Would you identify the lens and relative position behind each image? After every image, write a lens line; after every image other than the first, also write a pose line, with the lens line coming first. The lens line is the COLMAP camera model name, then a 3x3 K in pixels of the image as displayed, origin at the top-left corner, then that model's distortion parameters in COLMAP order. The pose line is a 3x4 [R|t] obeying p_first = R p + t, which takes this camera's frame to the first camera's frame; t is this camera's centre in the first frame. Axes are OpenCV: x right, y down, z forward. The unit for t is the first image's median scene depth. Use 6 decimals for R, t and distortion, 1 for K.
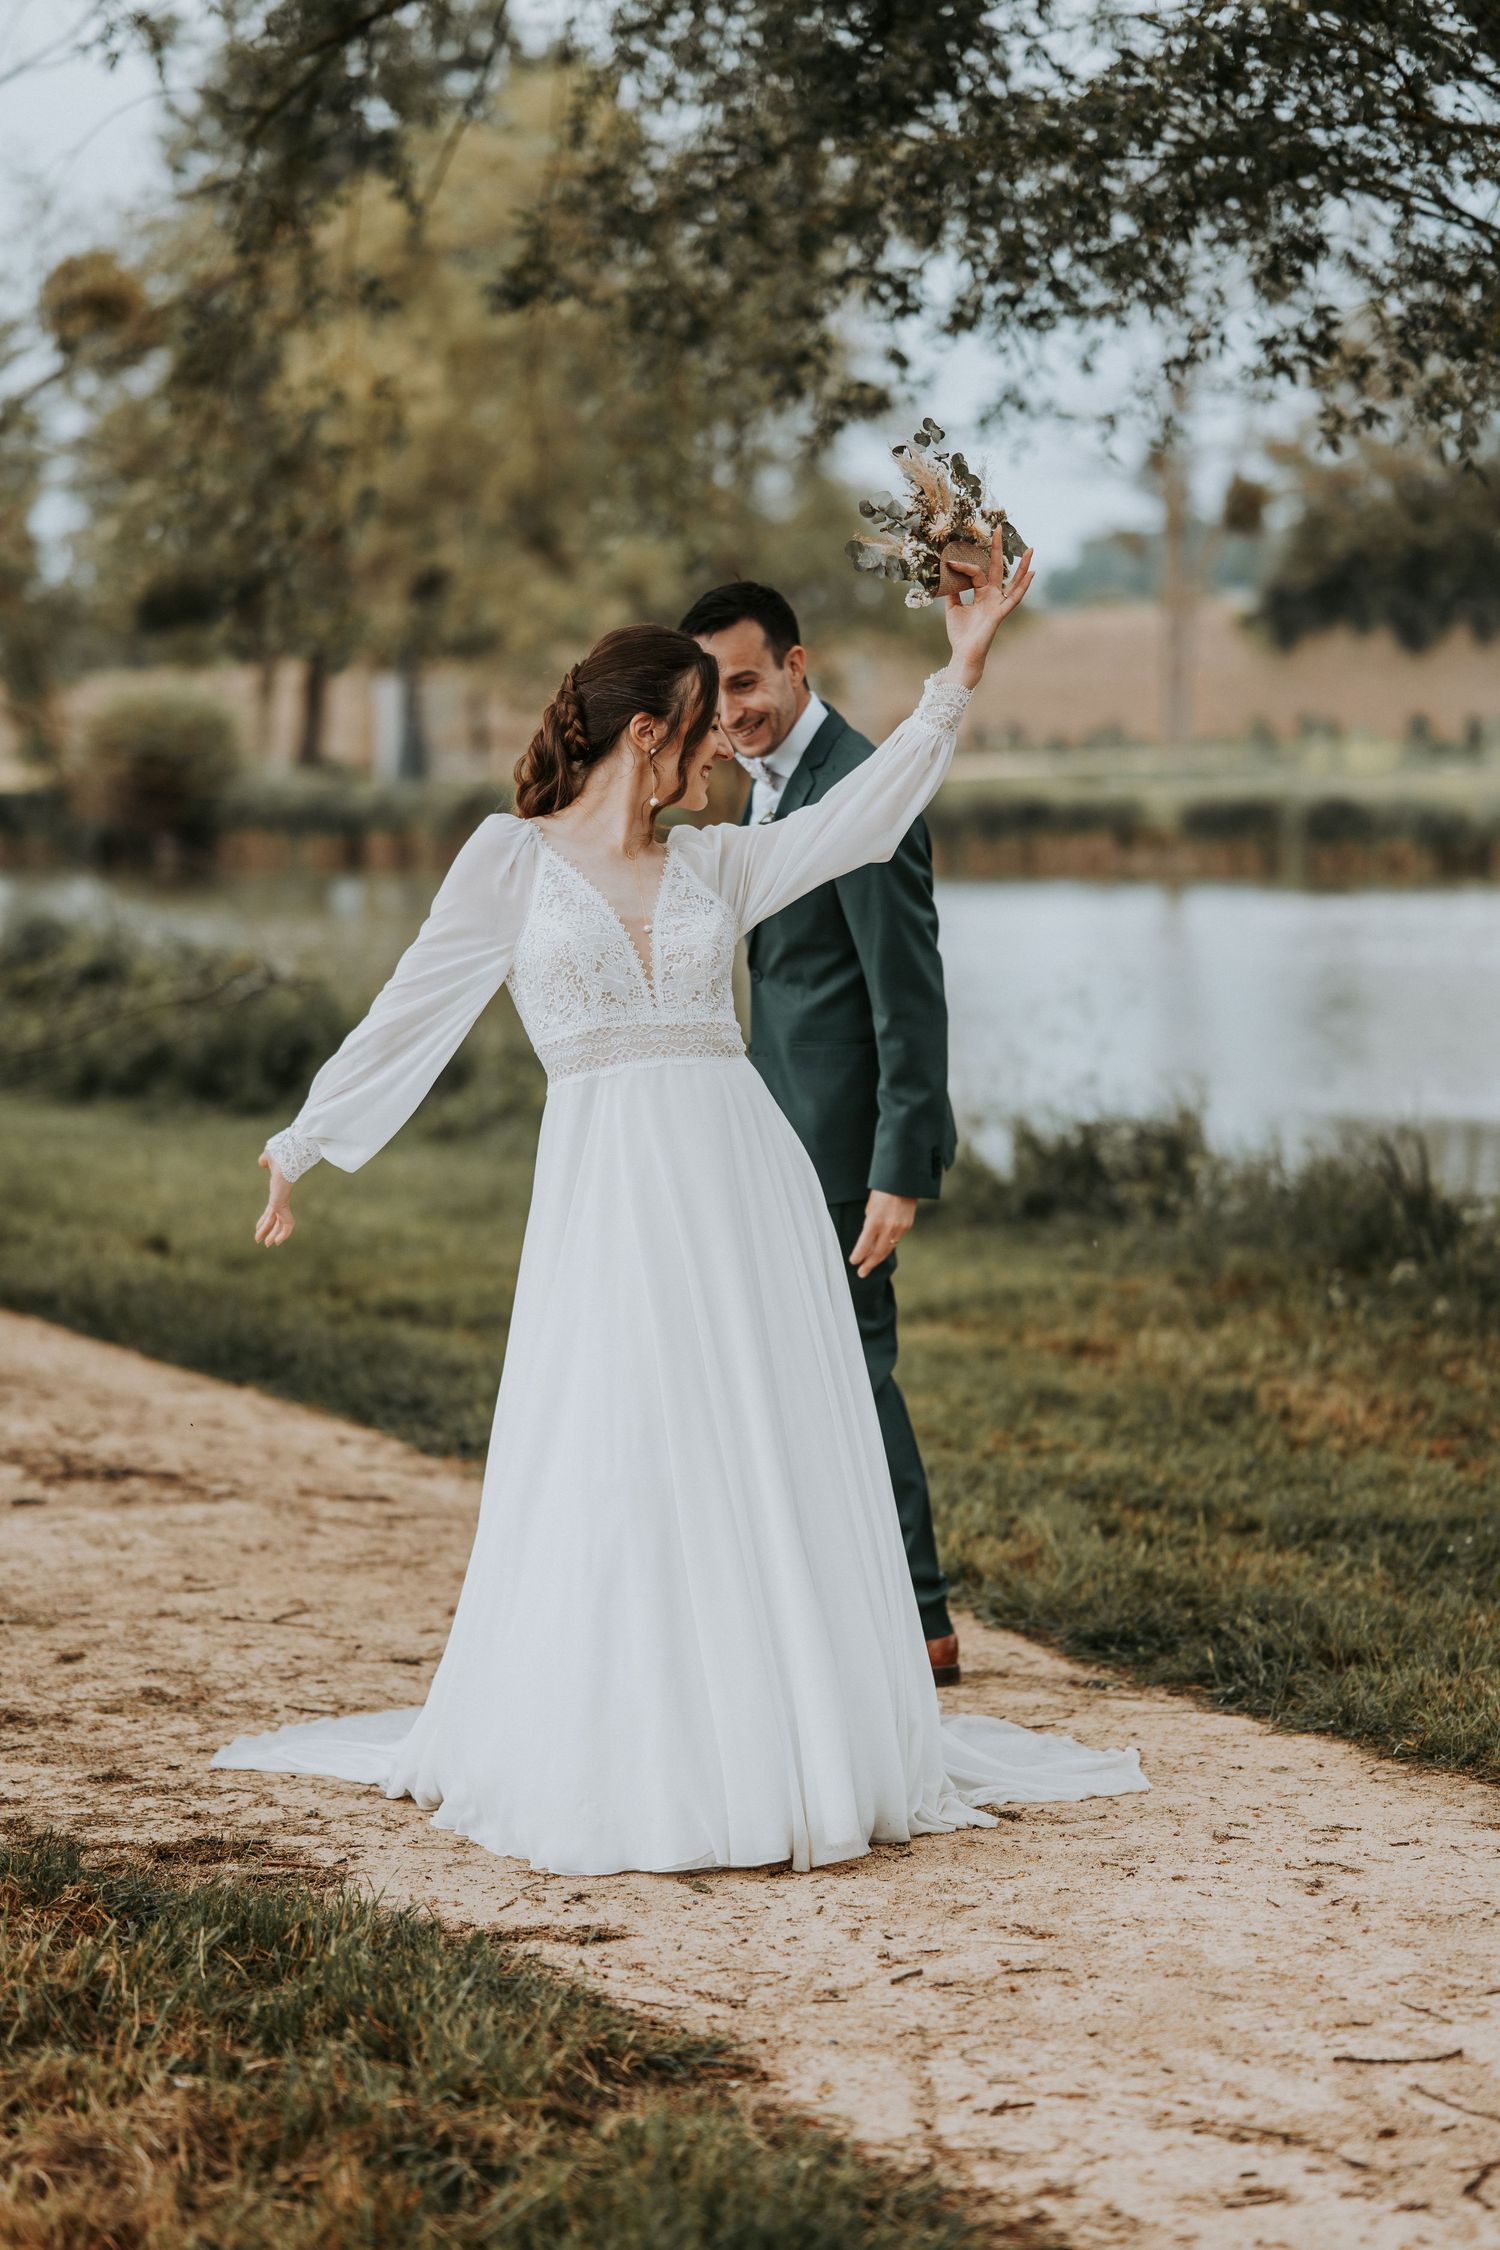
lens RADIAL K [[5510.7, 0, 750.0], [0, 5510.7, 1125.0], [0, 0, 1]] dist [-0.010910, 0.385462]
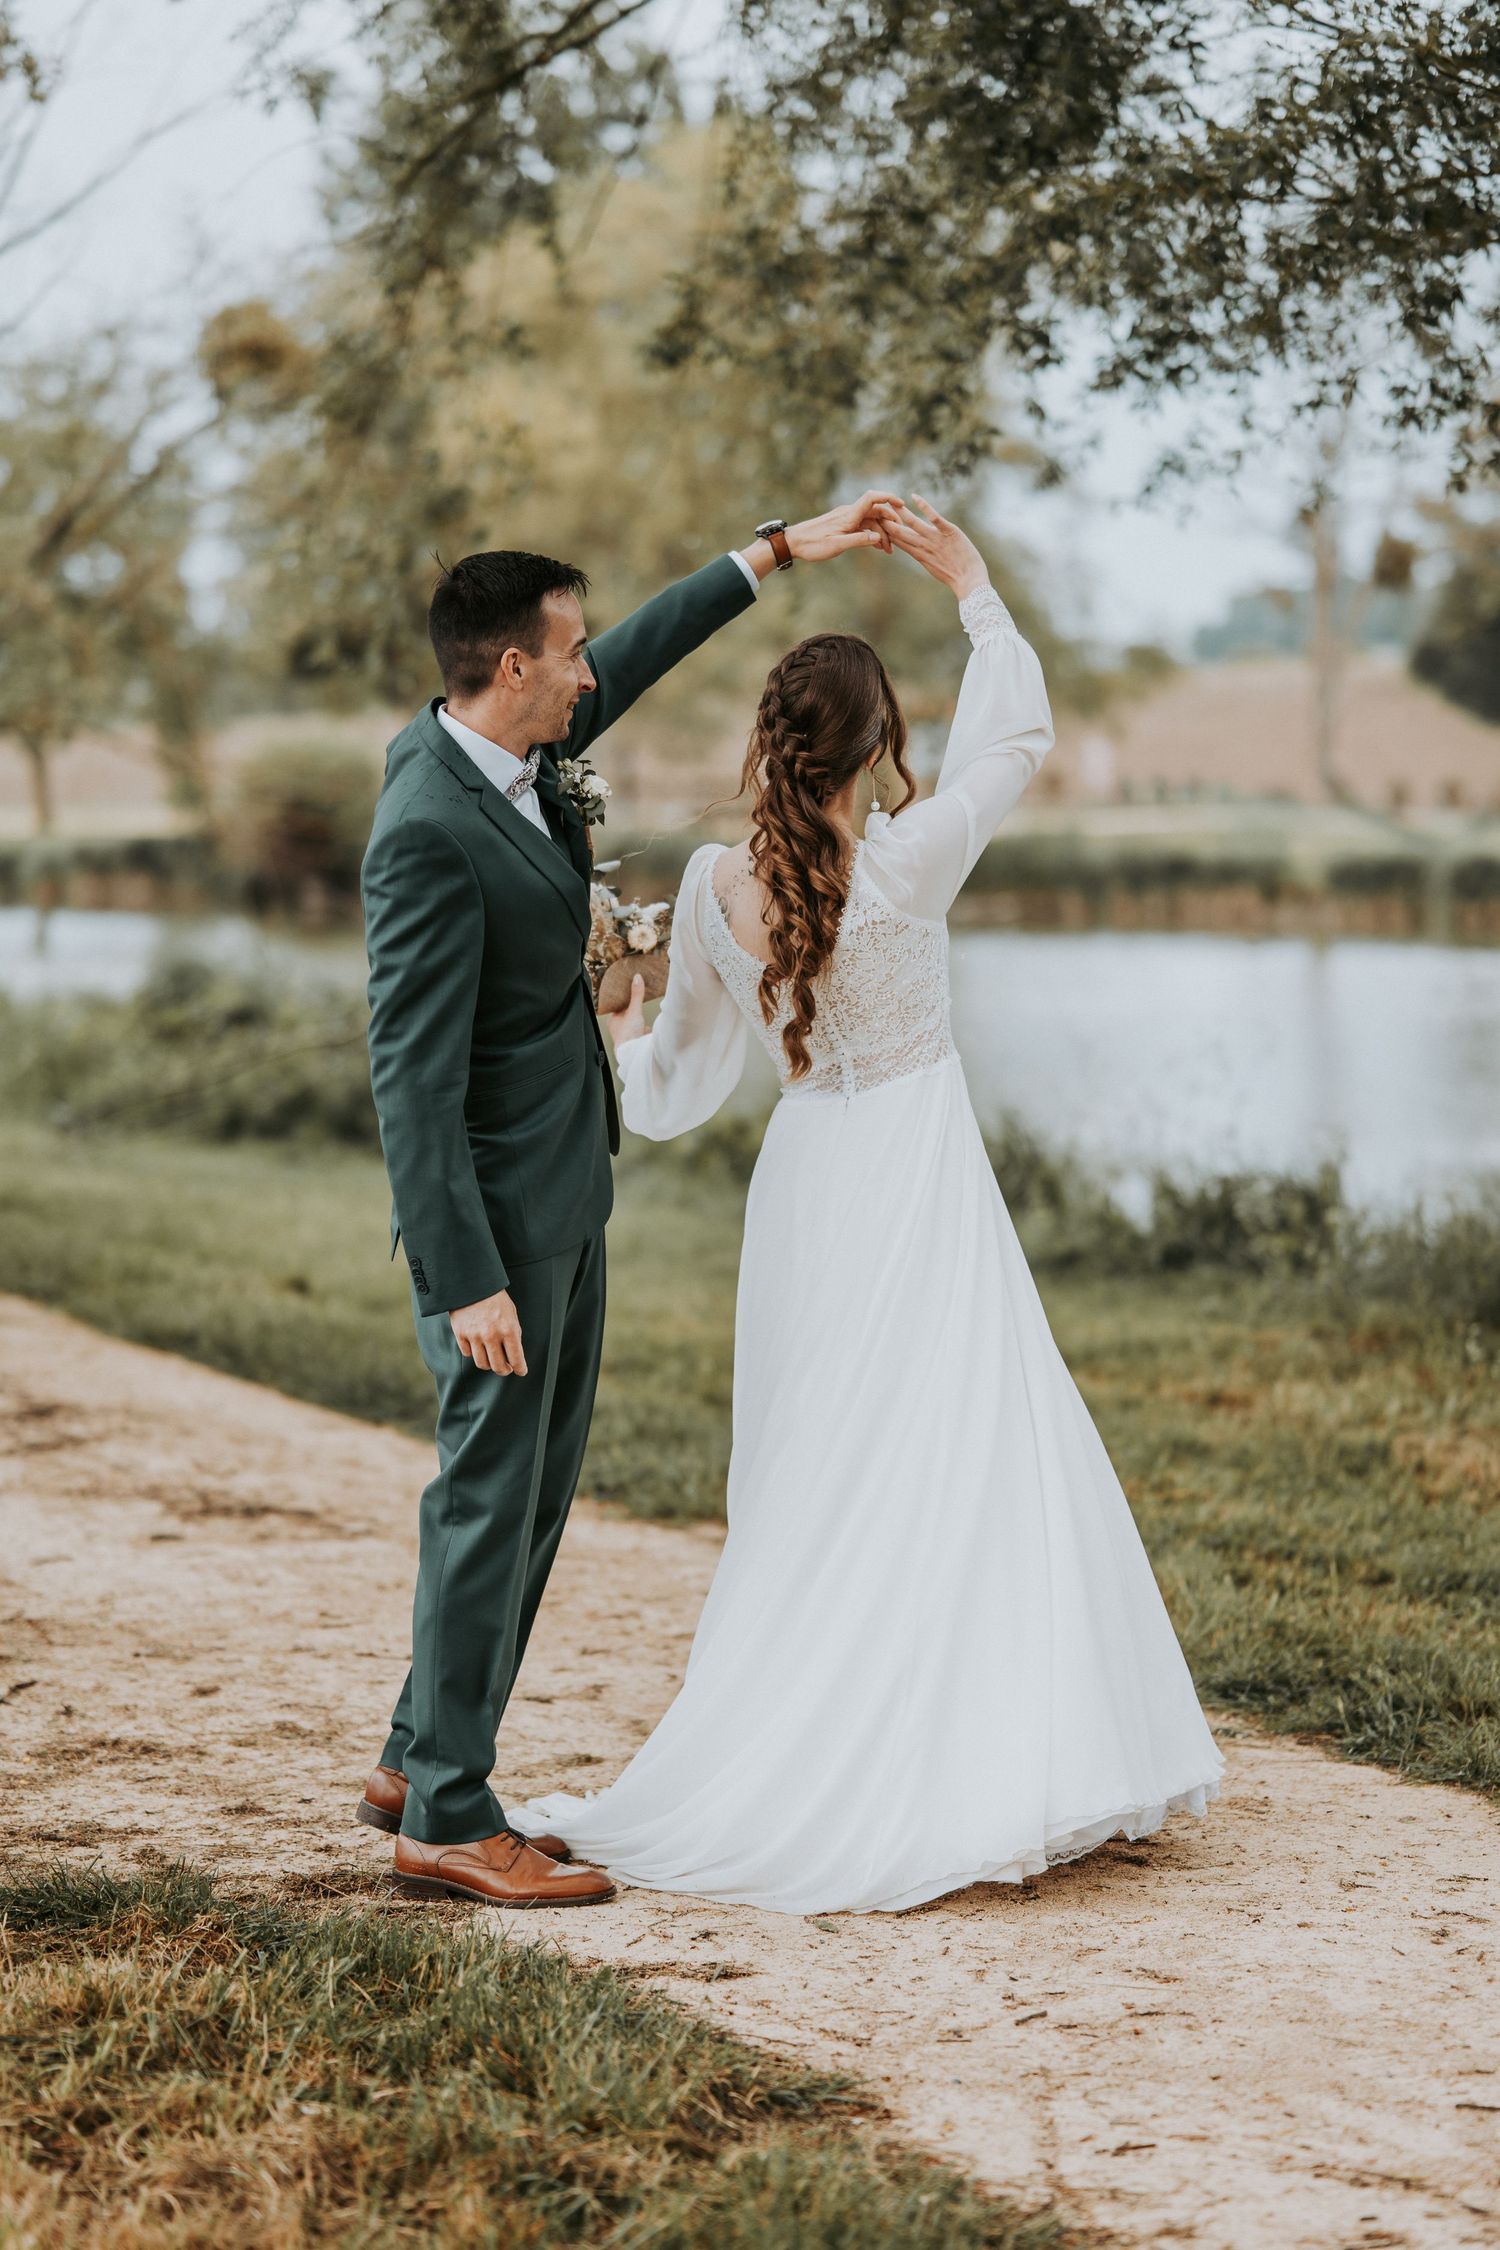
lens RADIAL K [[5510.7, 0, 750.0], [0, 5510.7, 1125.0], [0, 0, 1]] dist [-0.010910, 0.385462]
pose [[0.999589, 0.011652, -0.026189, 0.001327], [-0.011901, 0.999885, -0.009370, 0.001493], [0.026077, 0.009678, 0.999613, -0.005362]]
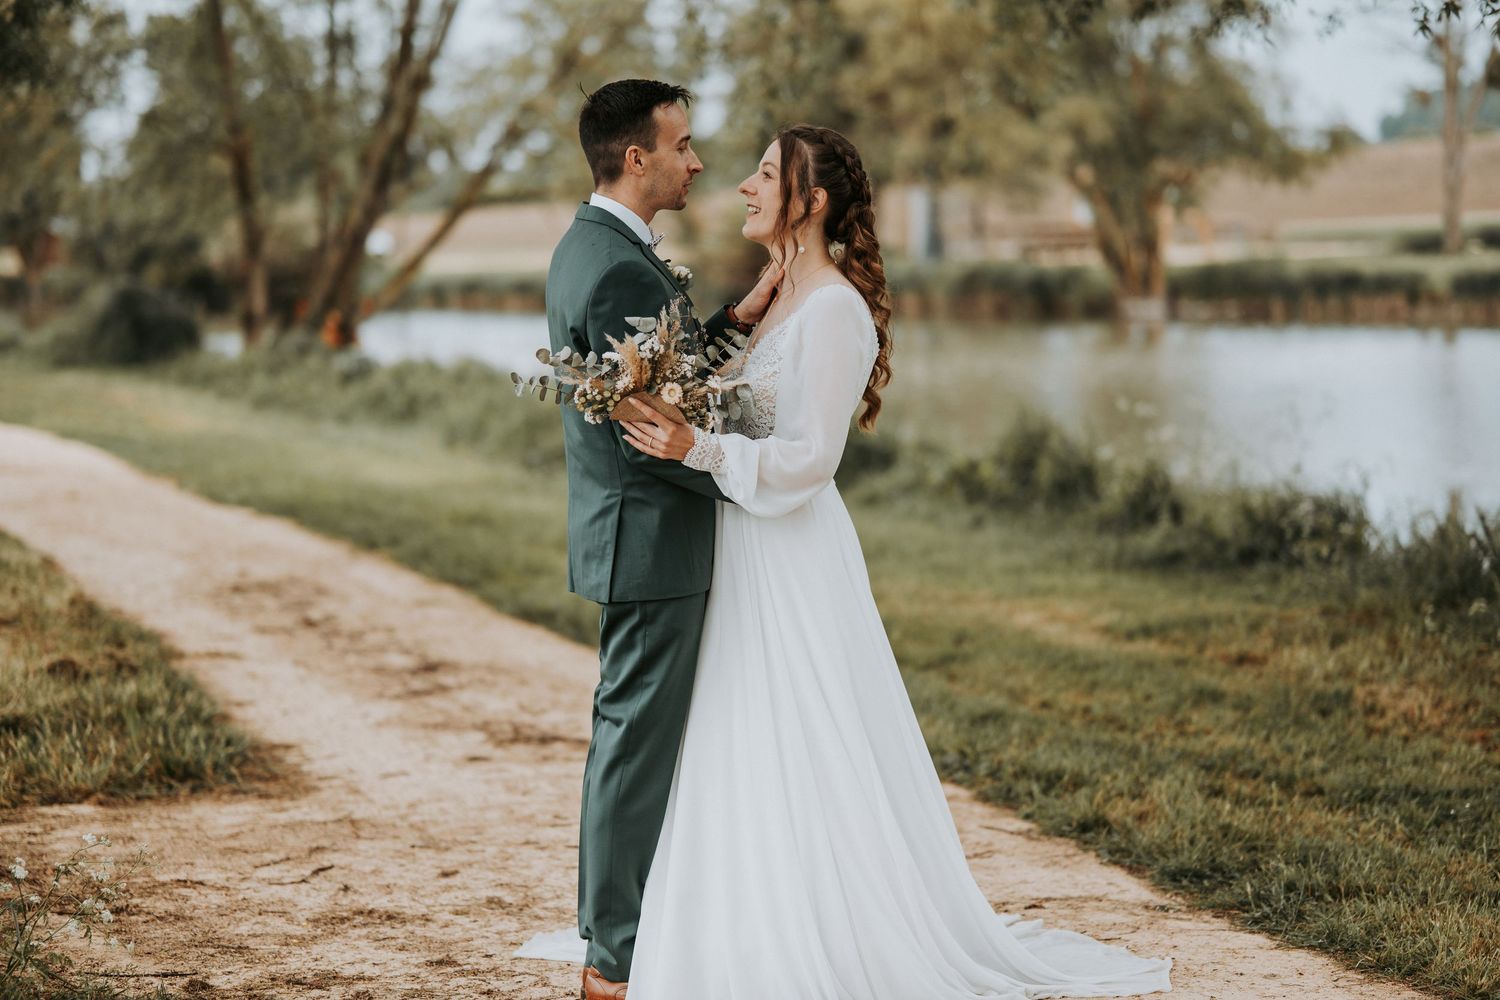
lens RADIAL K [[3602.1, 0, 750.0], [0, 3602.1, 500.0], [0, 0, 1]] dist [-0.000508, -0.001154]
pose [[0.991010, 0.008053, -0.133549, 0.082568], [-0.007340, 0.999956, 0.005826, -0.007874], [0.133590, -0.004793, 0.991025, 0.073543]]
